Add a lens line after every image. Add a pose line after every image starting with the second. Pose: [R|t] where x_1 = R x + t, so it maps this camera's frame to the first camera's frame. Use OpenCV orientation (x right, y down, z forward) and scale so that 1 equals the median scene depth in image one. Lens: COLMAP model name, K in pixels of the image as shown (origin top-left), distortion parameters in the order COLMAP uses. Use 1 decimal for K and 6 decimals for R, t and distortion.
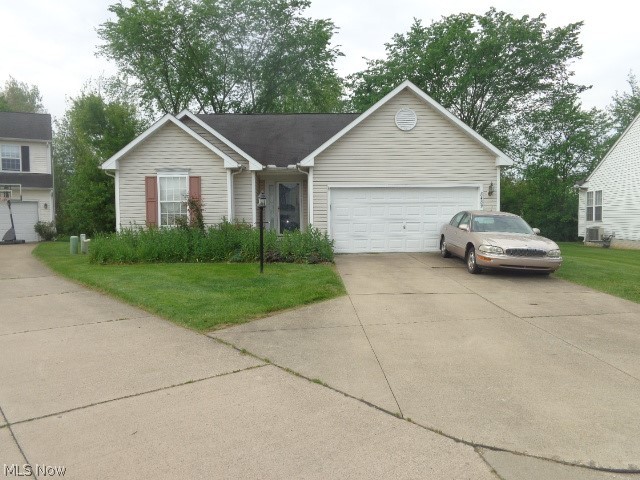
lens RADIAL K [[494.4, 0, 320.0], [0, 494.4, 240.0], [0, 0, 1]] dist [0.048213, 0.000267]
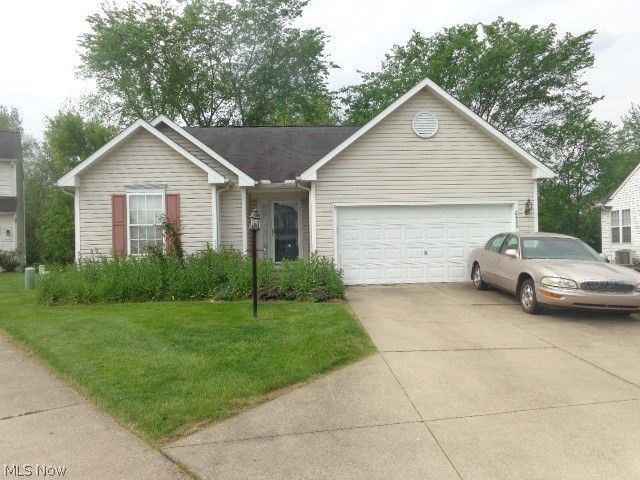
lens RADIAL K [[494.4, 0, 320.0], [0, 494.4, 240.0], [0, 0, 1]] dist [0.048213, 0.000267]
pose [[0.999735, -0.010454, 0.020517, -0.023849], [0.011430, 0.998780, -0.048050, -0.009506], [-0.019990, 0.048272, 0.998634, 0.171184]]
